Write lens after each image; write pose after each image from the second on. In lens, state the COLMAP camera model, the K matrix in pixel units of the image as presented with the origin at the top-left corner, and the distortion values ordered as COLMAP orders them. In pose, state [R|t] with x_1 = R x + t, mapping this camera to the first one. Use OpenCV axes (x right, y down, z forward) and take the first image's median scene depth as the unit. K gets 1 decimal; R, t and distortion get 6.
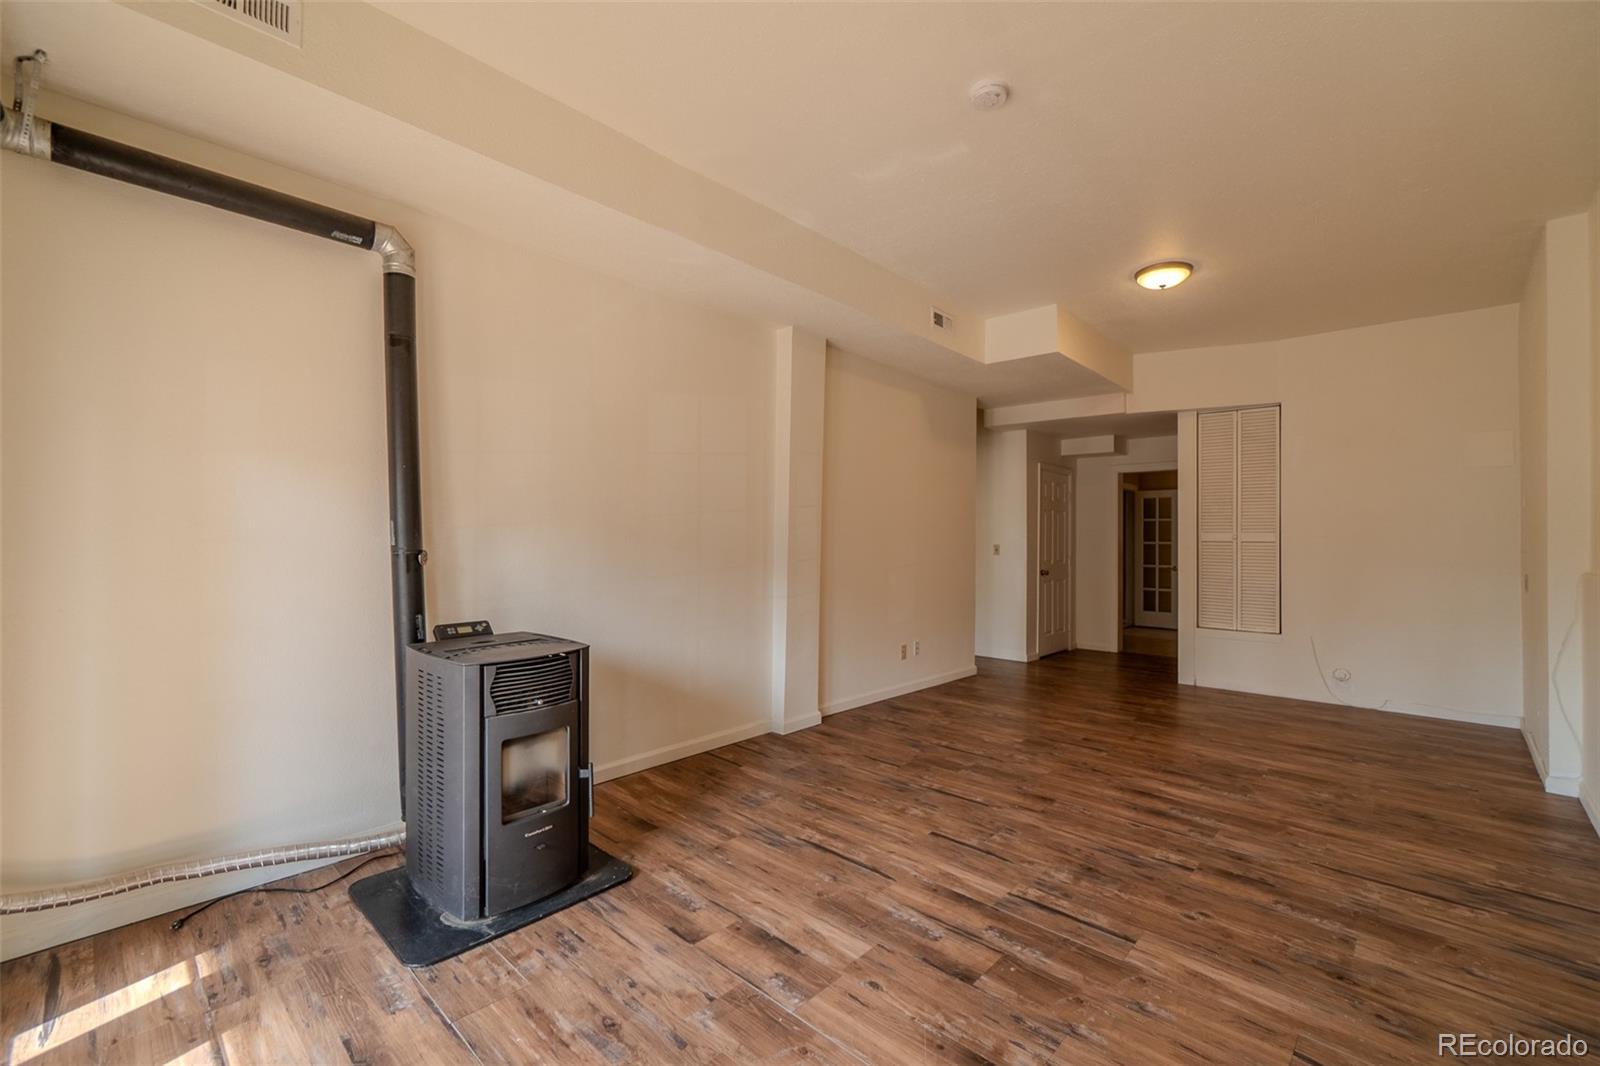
lens RADIAL K [[691.9, 0, 787.8], [0, 691.9, 530.9], [0, 0, 1]] dist [-0.004552, 0.000091]
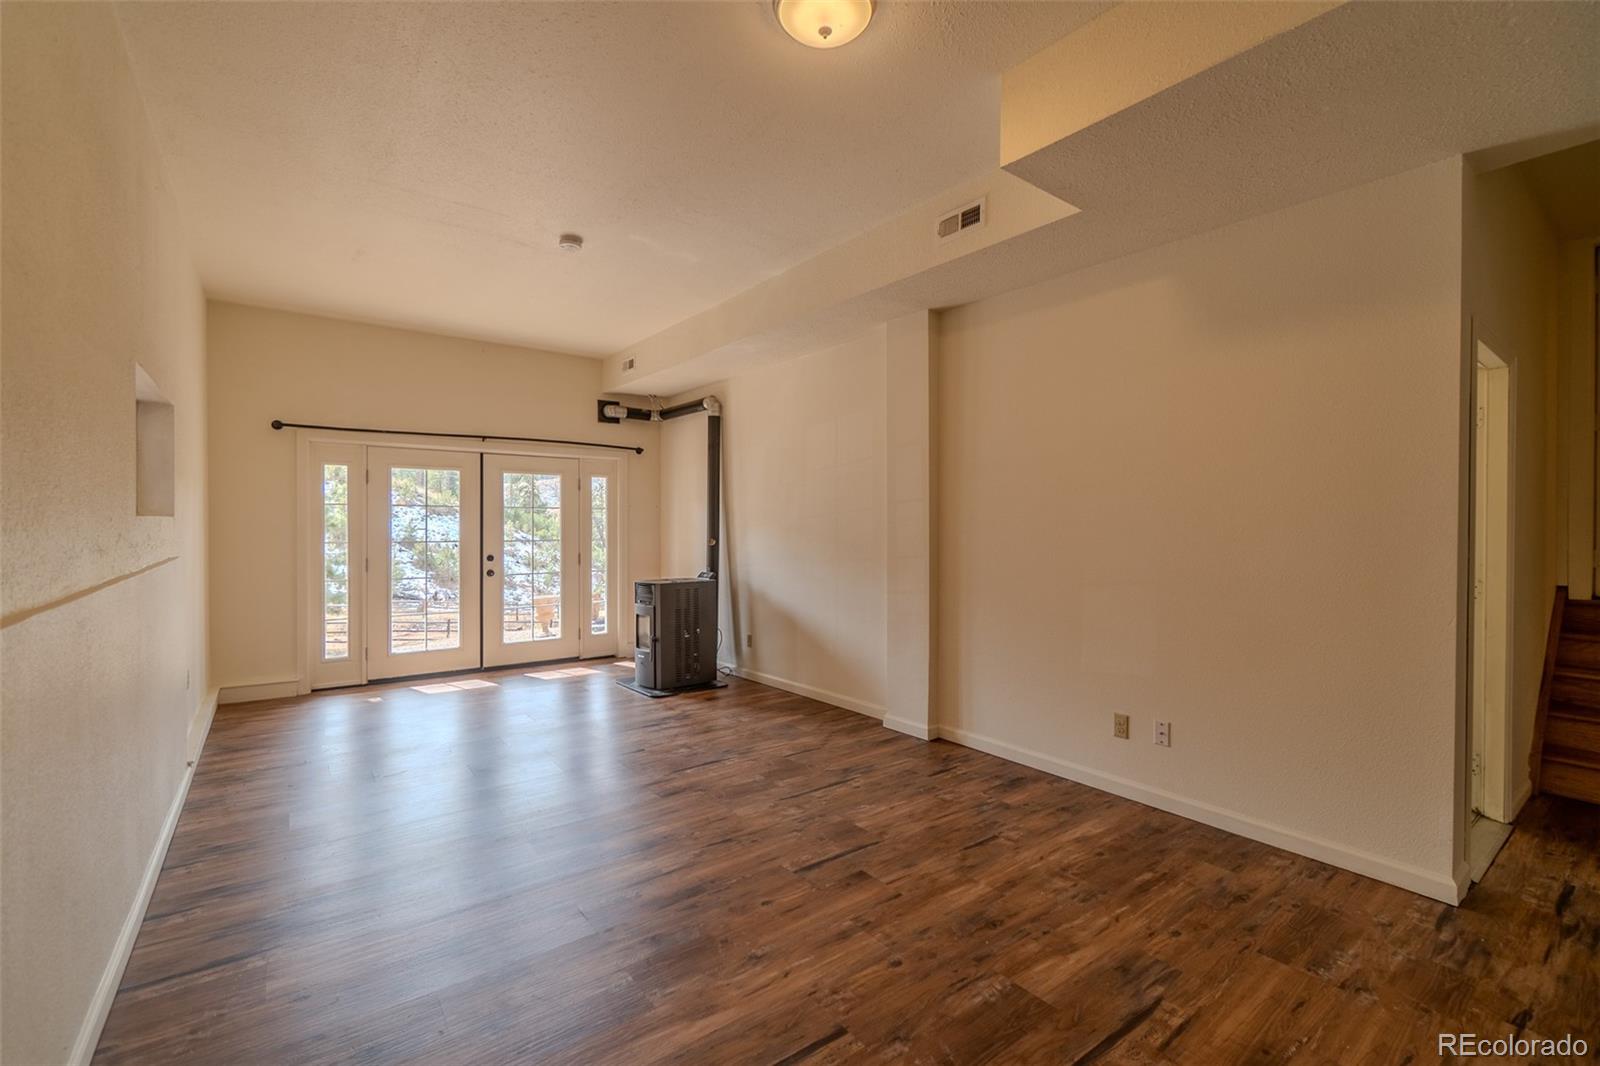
lens RADIAL K [[691.9, 0, 789.5], [0, 691.9, 532.4], [0, 0, 1]] dist [-0.004552, 0.000091]
pose [[-0.176534, -0.000948, -0.984294, 1.107224], [0.002714, 0.999995, -0.001450, 0.009667], [0.984291, -0.002927, -0.176531, 1.127522]]
